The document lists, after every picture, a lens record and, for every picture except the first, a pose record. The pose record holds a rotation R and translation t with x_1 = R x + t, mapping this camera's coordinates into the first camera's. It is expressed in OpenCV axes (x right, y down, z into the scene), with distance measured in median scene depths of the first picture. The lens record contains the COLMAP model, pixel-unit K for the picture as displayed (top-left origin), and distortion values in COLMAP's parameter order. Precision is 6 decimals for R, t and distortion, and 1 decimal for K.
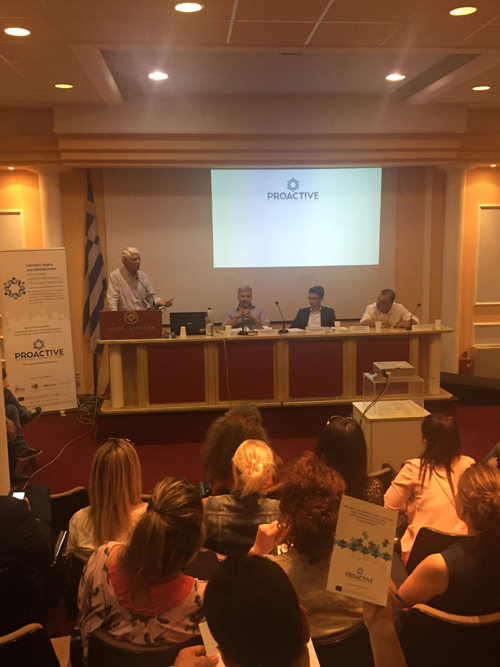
lens RADIAL K [[661.9, 0, 248.5], [0, 661.9, 335.7], [0, 0, 1]] dist [0.037501, 0.000000]
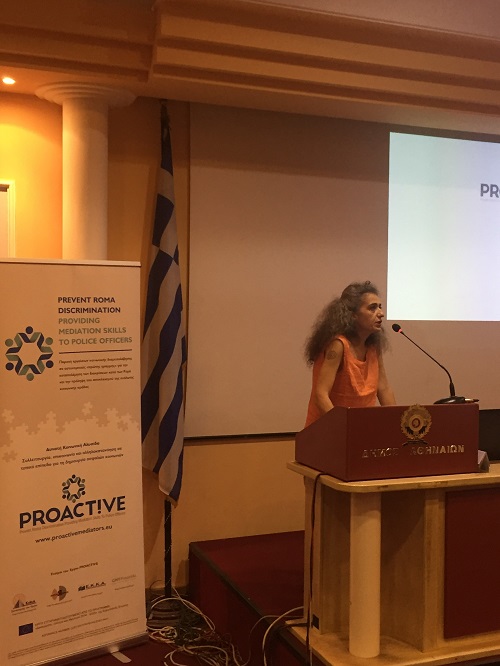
lens RADIAL K [[811.5, 0, 274.2], [0, 811.5, 328.9], [0, 0, 1]] dist [0.056703, 0.000000]
pose [[0.962948, 0.019513, 0.268981, -0.334833], [0.014509, 0.992186, -0.123921, -0.020843], [-0.269297, 0.123232, 0.955140, 0.464710]]
